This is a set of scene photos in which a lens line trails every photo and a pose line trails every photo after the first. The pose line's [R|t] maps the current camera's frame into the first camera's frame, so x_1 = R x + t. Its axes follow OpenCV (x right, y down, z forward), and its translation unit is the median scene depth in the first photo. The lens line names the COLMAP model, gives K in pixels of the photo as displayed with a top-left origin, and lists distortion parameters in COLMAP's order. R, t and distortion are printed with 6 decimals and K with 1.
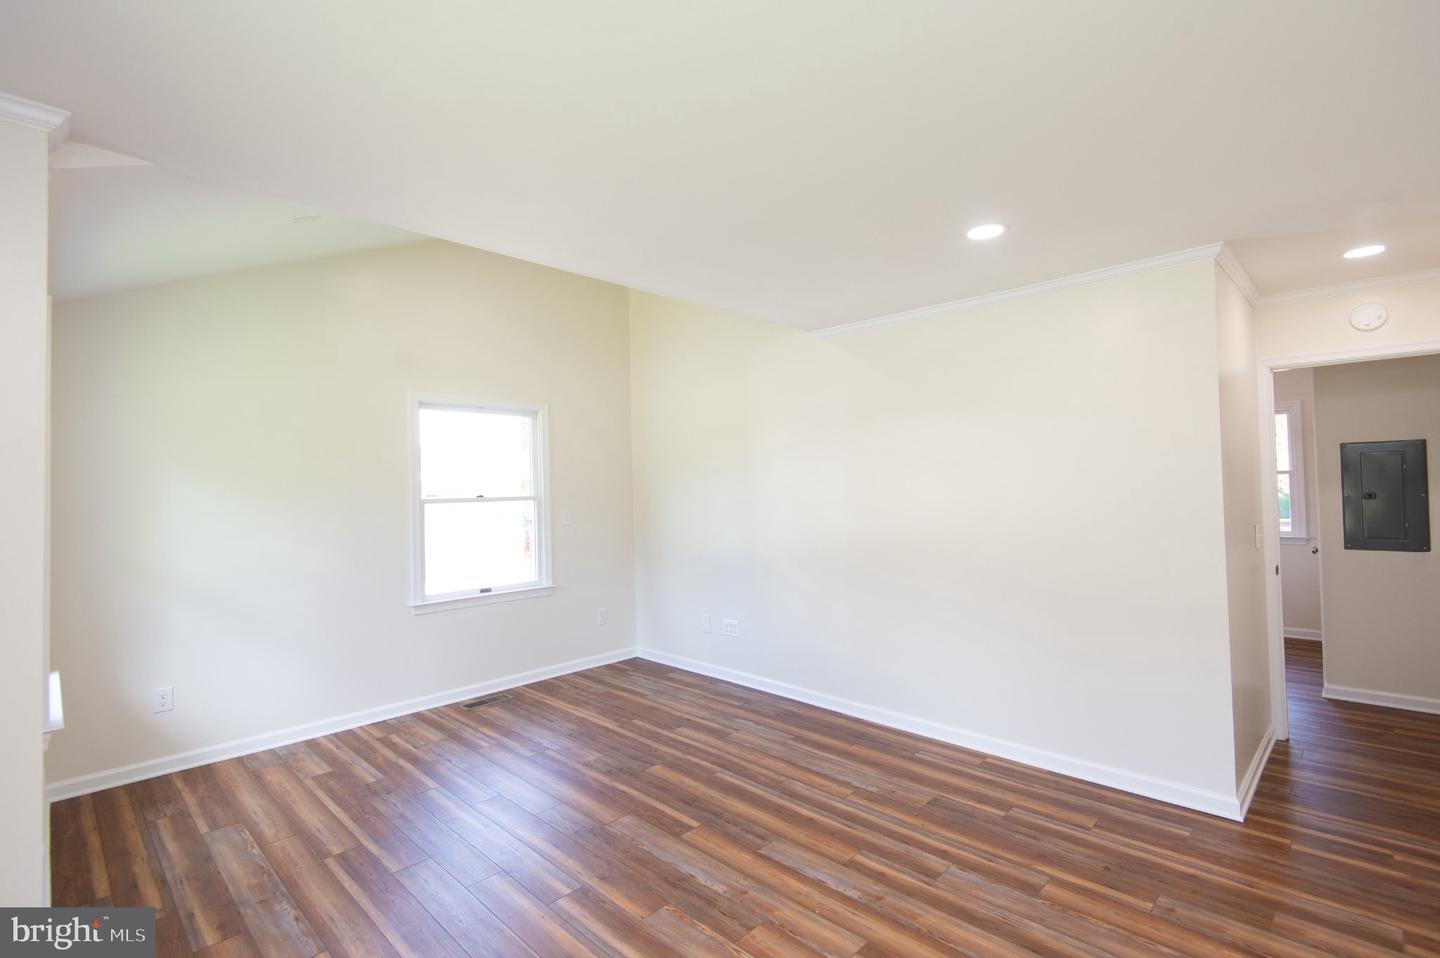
lens RADIAL K [[671.3, 0, 702.5], [0, 671.3, 475.0], [0, 0, 1]] dist [-0.013230, -0.000547]
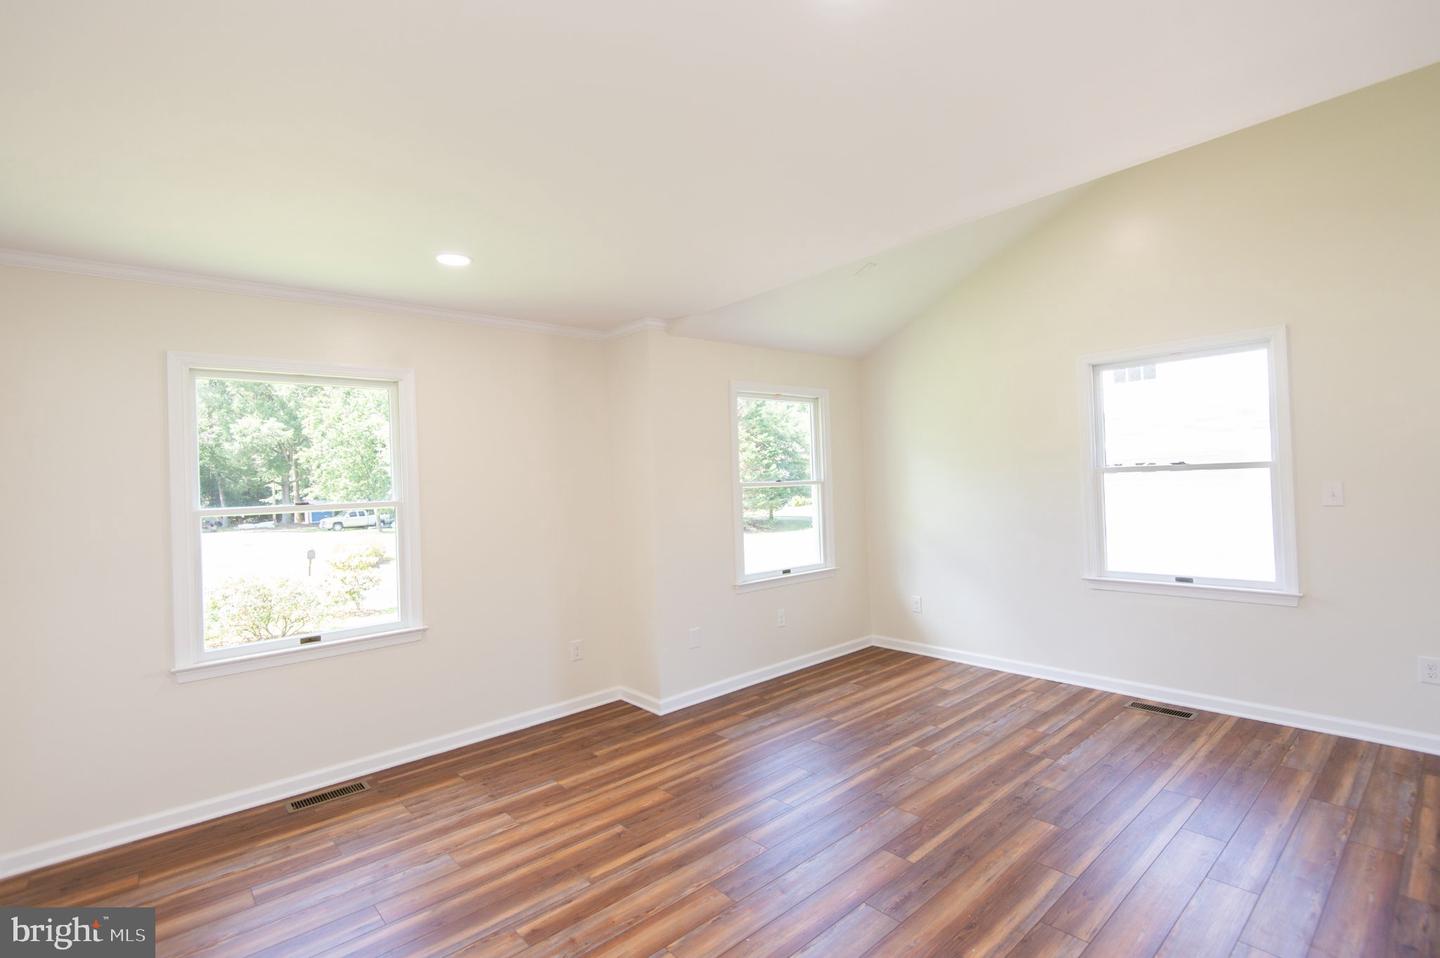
lens RADIAL K [[654.7, 0, 721.8], [0, 654.7, 476.7], [0, 0, 1]] dist [0.036840, -0.022579]
pose [[-0.072038, 0.021525, -0.997170, 0.847628], [0.067925, 0.997552, 0.016626, -0.004797], [0.995086, -0.066535, -0.073324, 0.843327]]
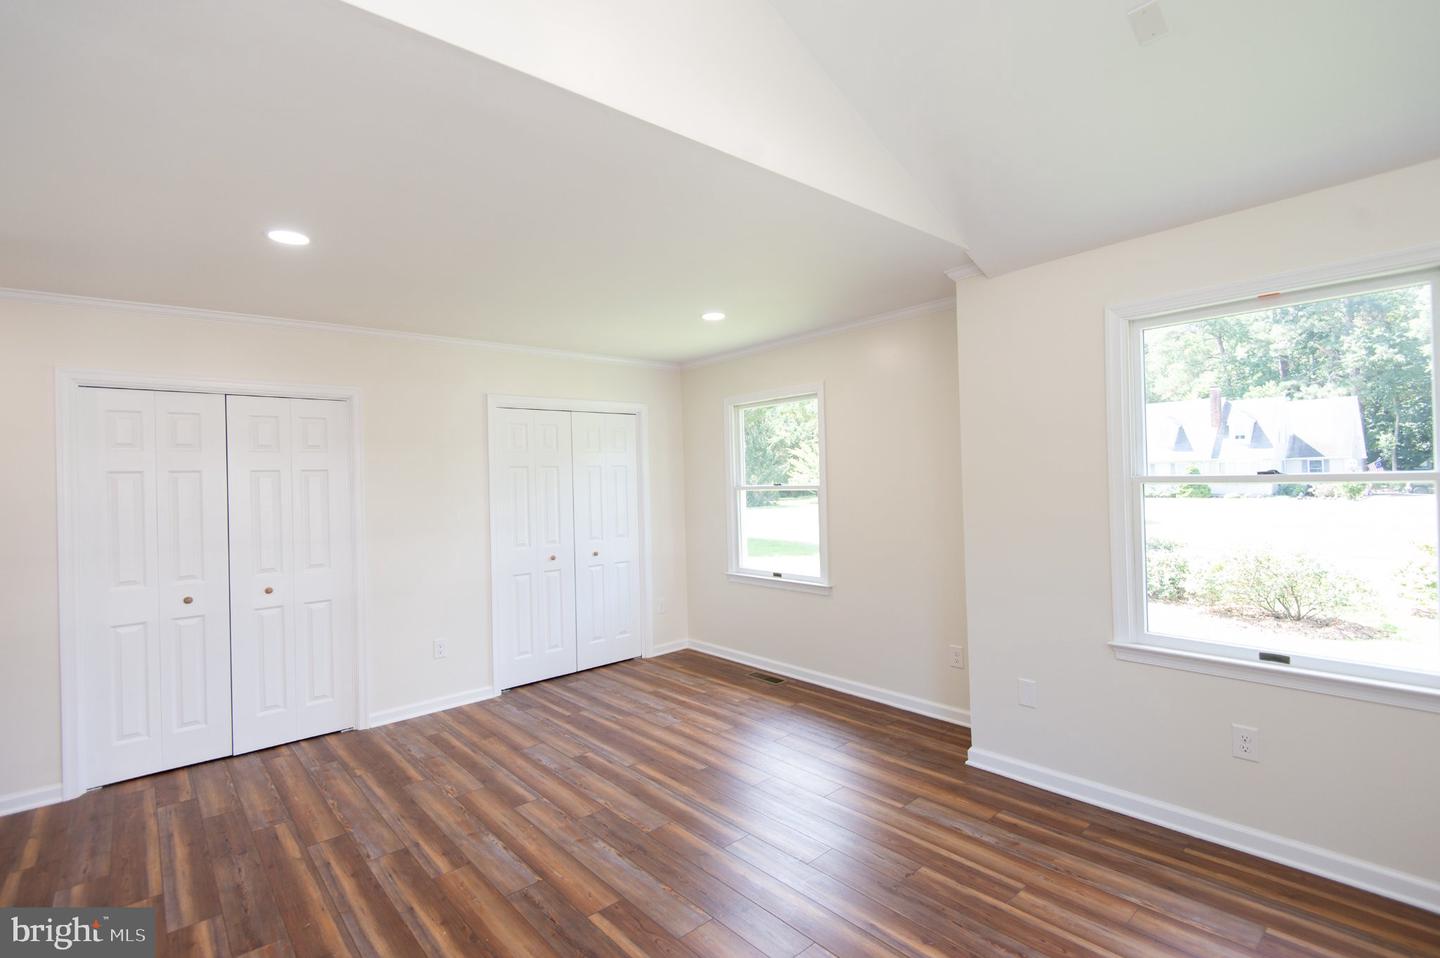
lens RADIAL K [[654.7, 0, 721.8], [0, 654.7, 476.7], [0, 0, 1]] dist [0.036840, -0.022579]
pose [[-0.997649, 0.050694, 0.046113, -0.217293], [0.049410, 0.998370, -0.028575, 0.040137], [-0.047487, -0.026229, -0.998527, 1.761405]]
